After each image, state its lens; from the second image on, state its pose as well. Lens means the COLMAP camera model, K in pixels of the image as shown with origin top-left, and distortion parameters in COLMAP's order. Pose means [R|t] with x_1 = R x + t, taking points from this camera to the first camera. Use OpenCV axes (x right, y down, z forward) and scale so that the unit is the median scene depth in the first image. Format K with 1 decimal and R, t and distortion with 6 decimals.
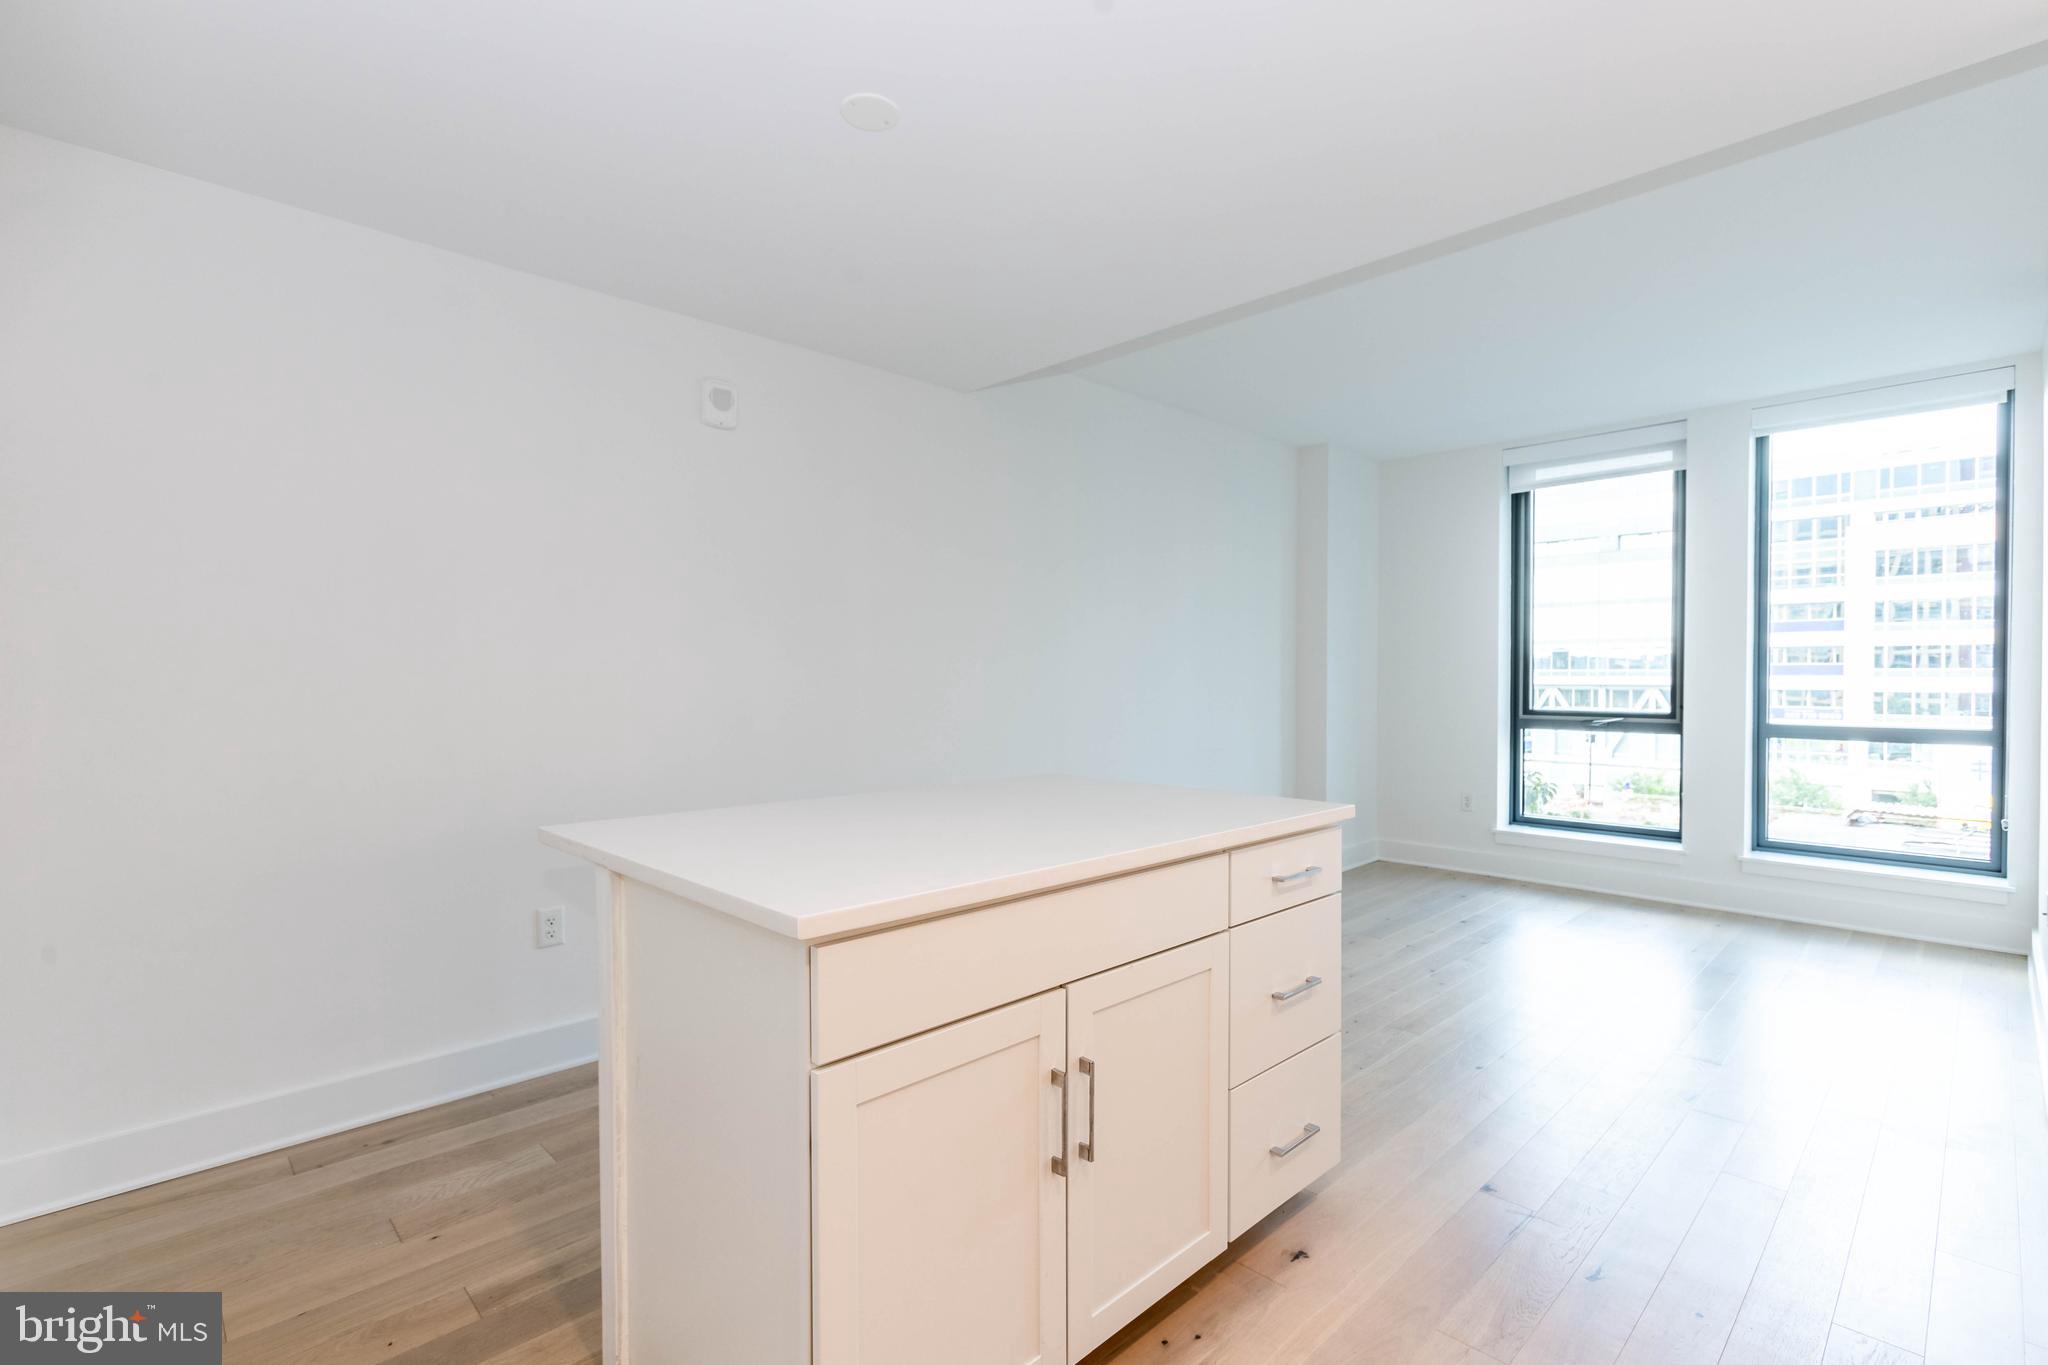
lens RADIAL K [[929.0, 0, 1024.0], [0, 929.0, 682.5], [0, 0, 1]] dist [0.001635, 0.000383]
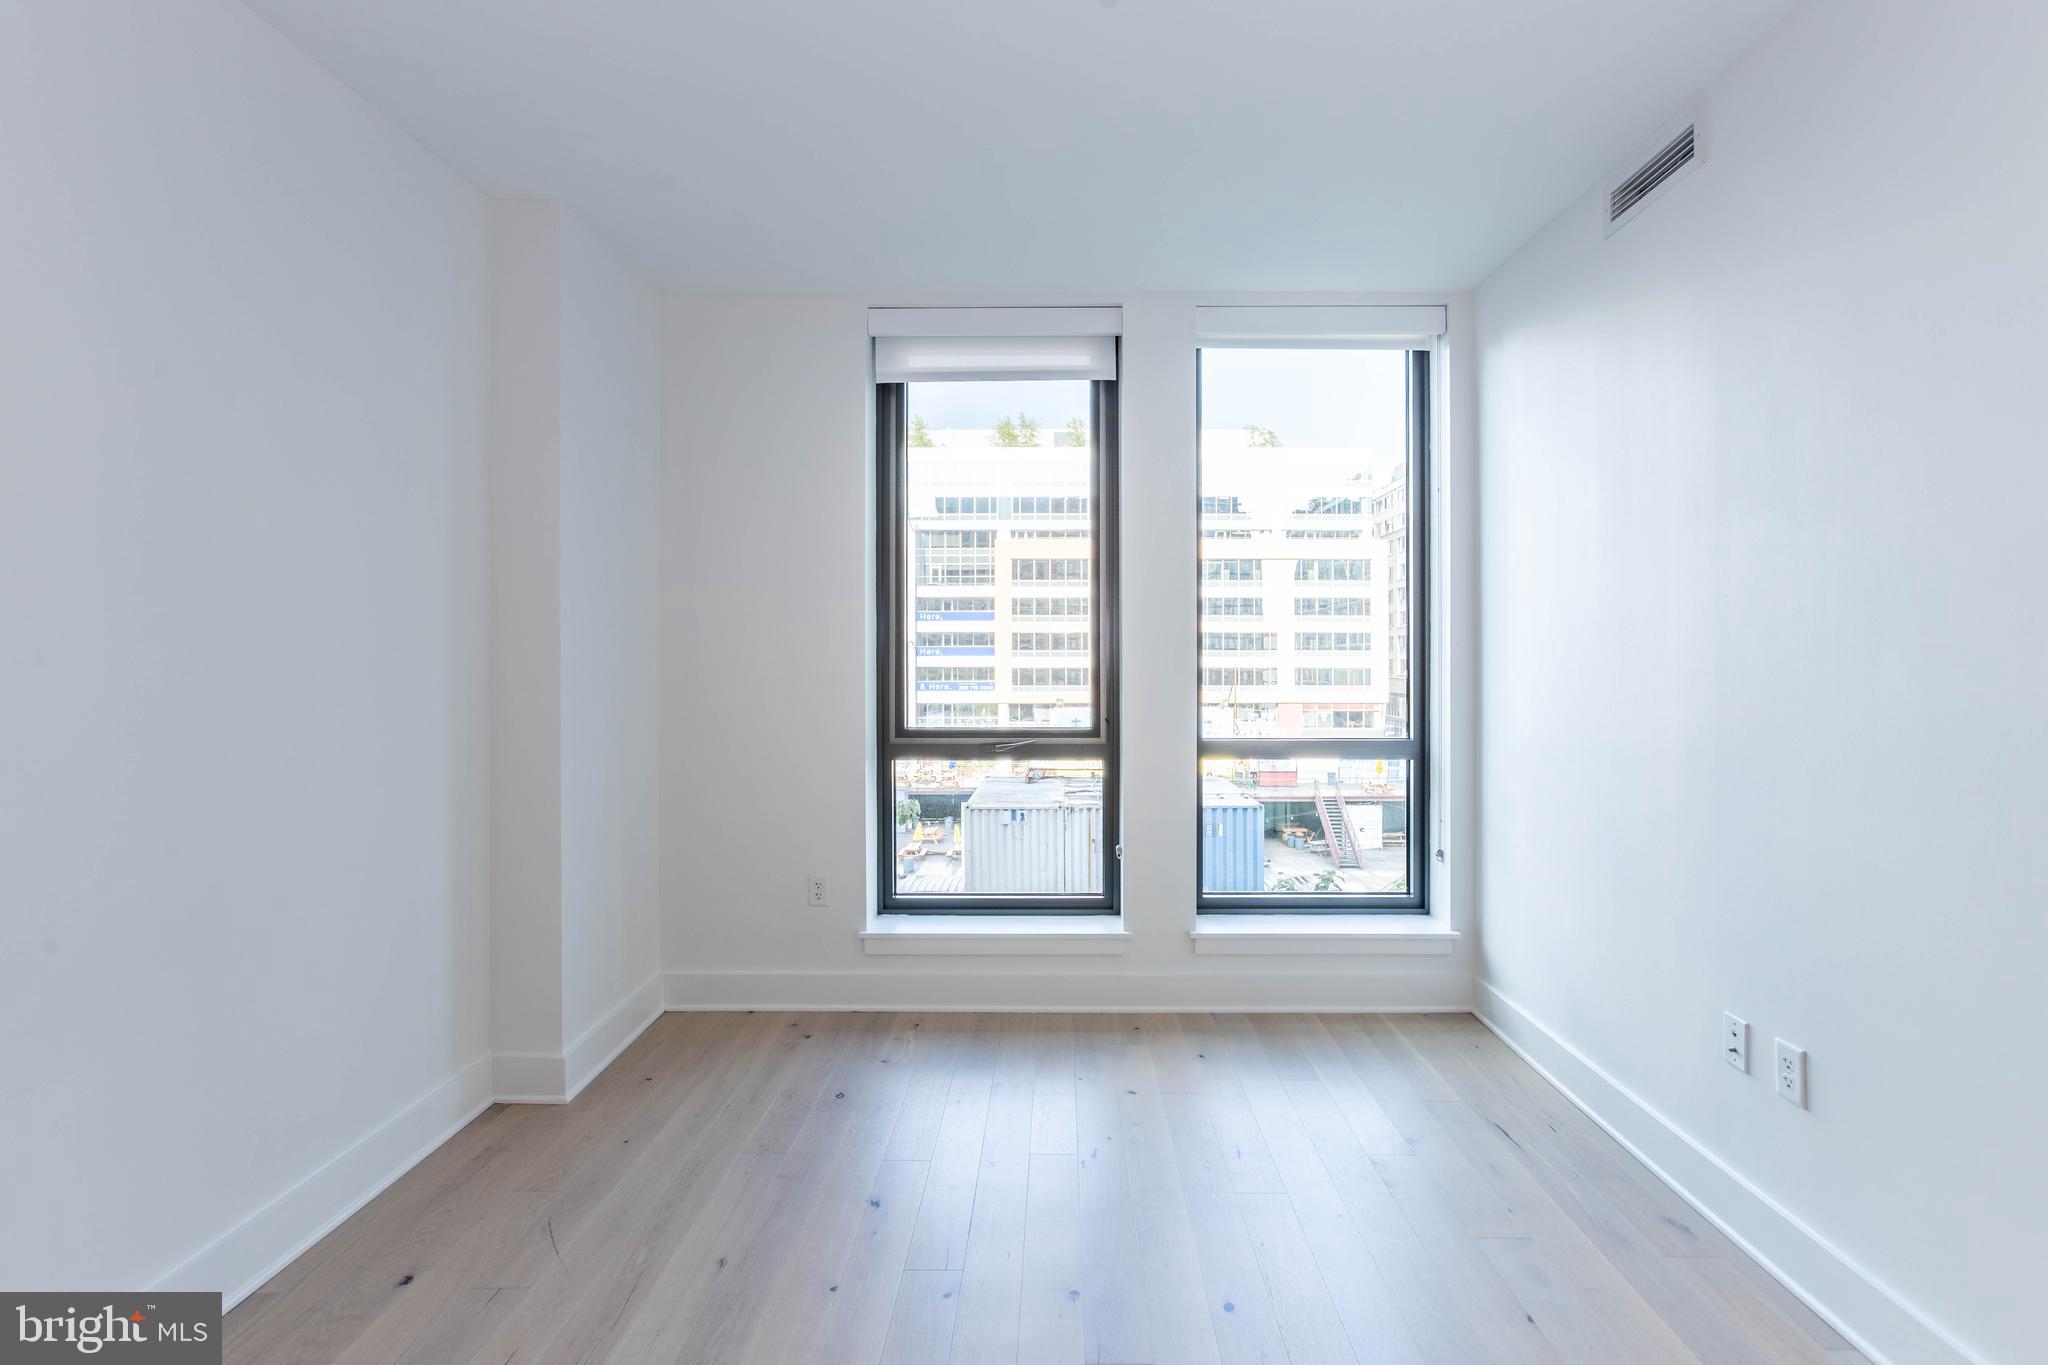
lens RADIAL K [[956.6, 0, 1076.3], [0, 956.6, 660.5], [0, 0, 1]] dist [-0.001339, -0.000078]
pose [[0.688376, -0.005270, 0.725335, 0.150833], [0.006867, 0.999976, 0.000749, -0.017344], [-0.725322, 0.004465, 0.688395, 0.463587]]
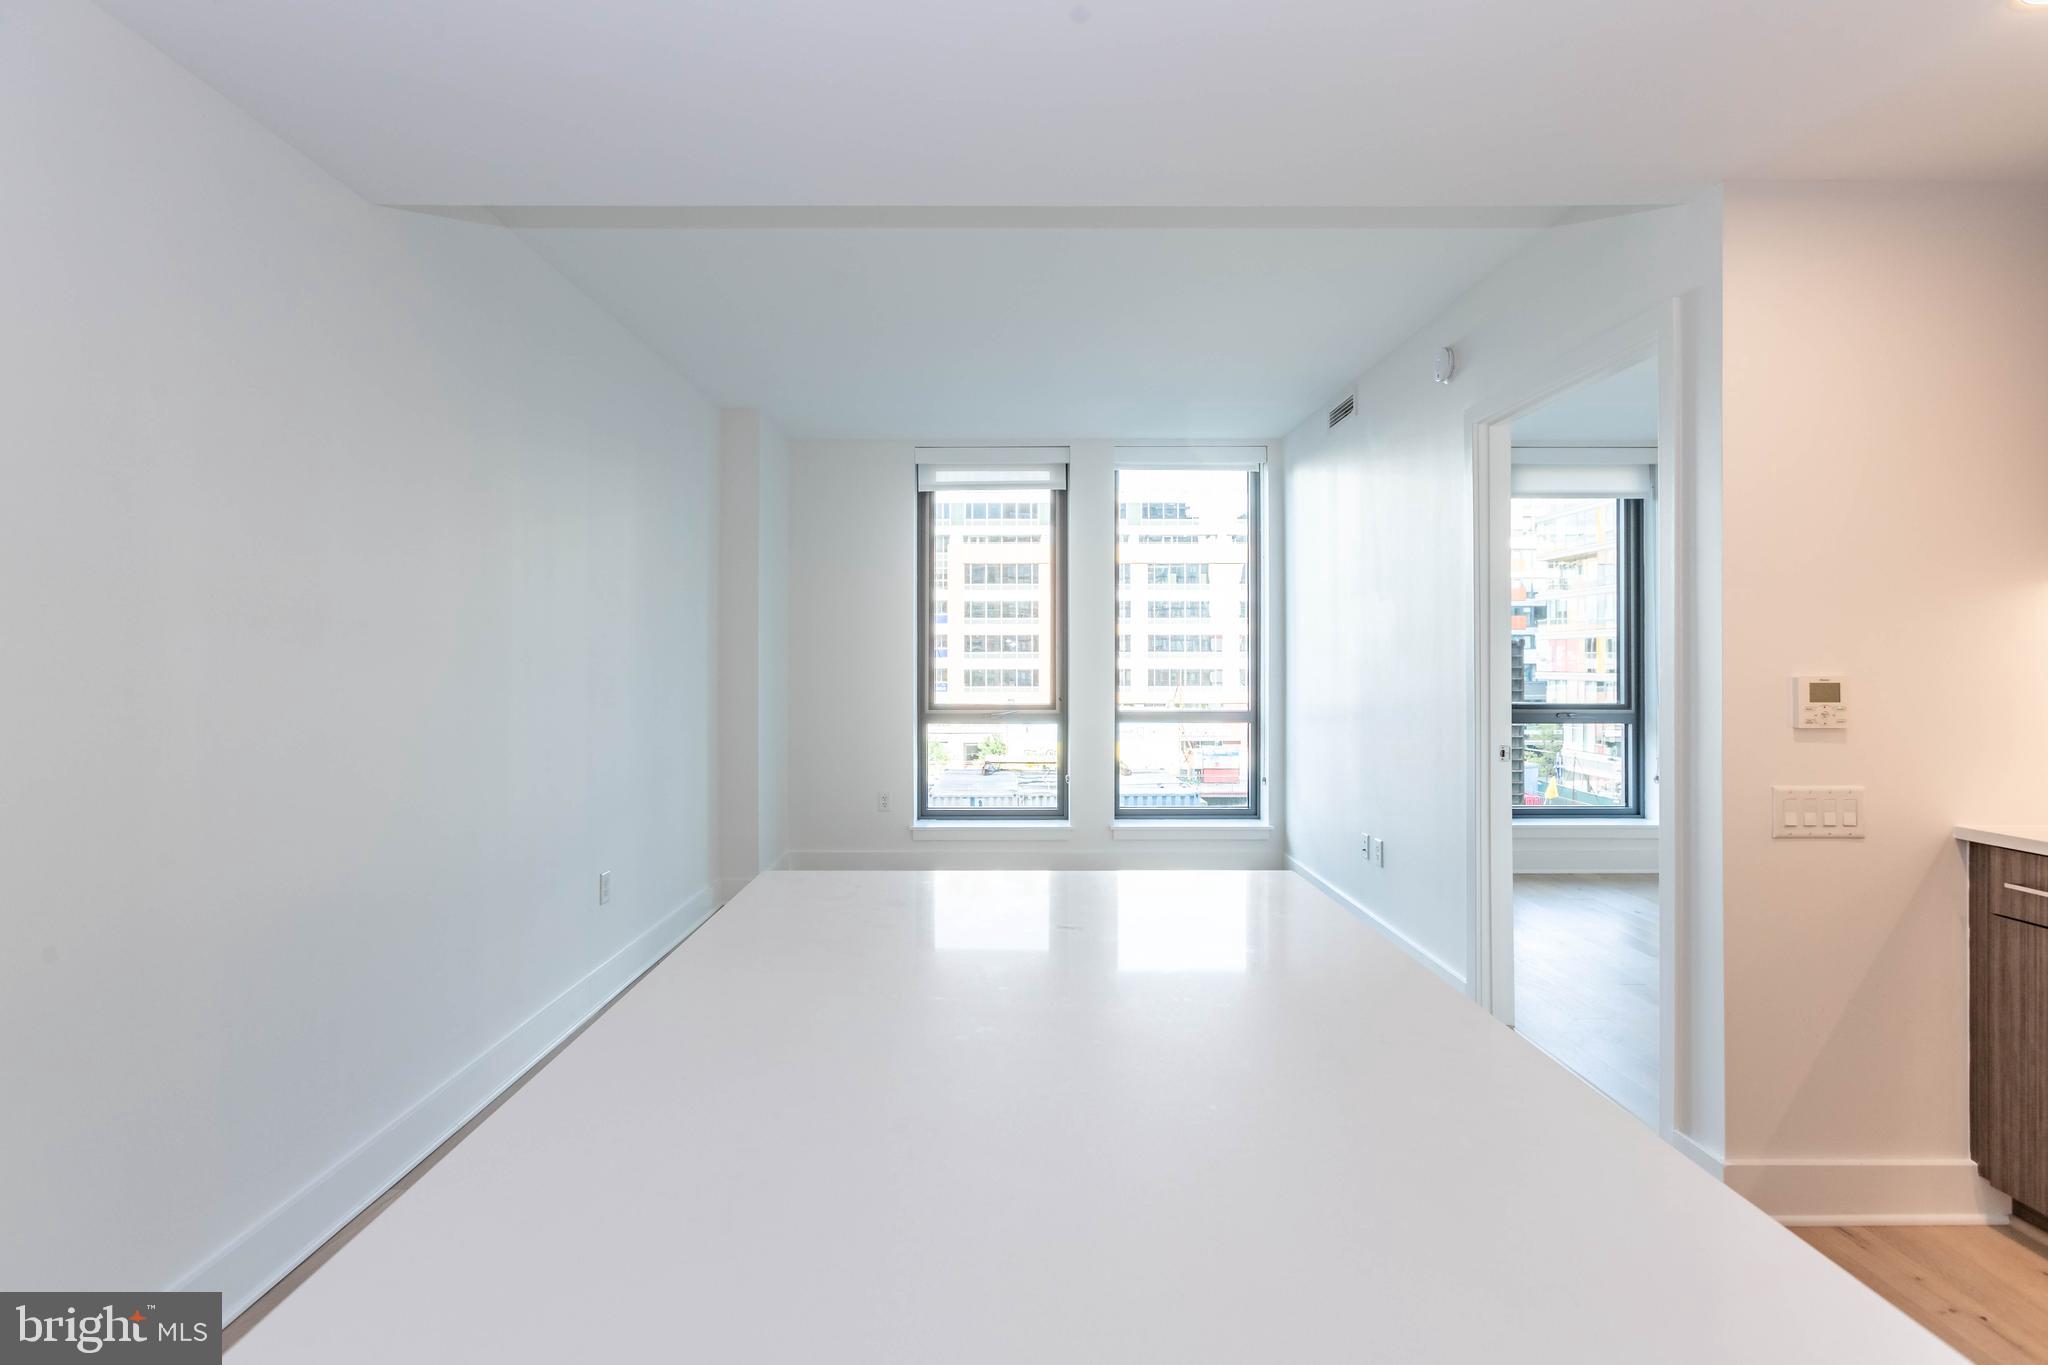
lens RADIAL K [[934.6, 0, 1024.5], [0, 934.6, 652.4], [0, 0, 1]] dist [0.000068, 0.000185]
pose [[0.690023, 0.002376, 0.723784, -0.130825], [0.006388, 0.999936, -0.009372, -0.017837], [-0.723759, 0.011091, 0.689963, 0.218345]]
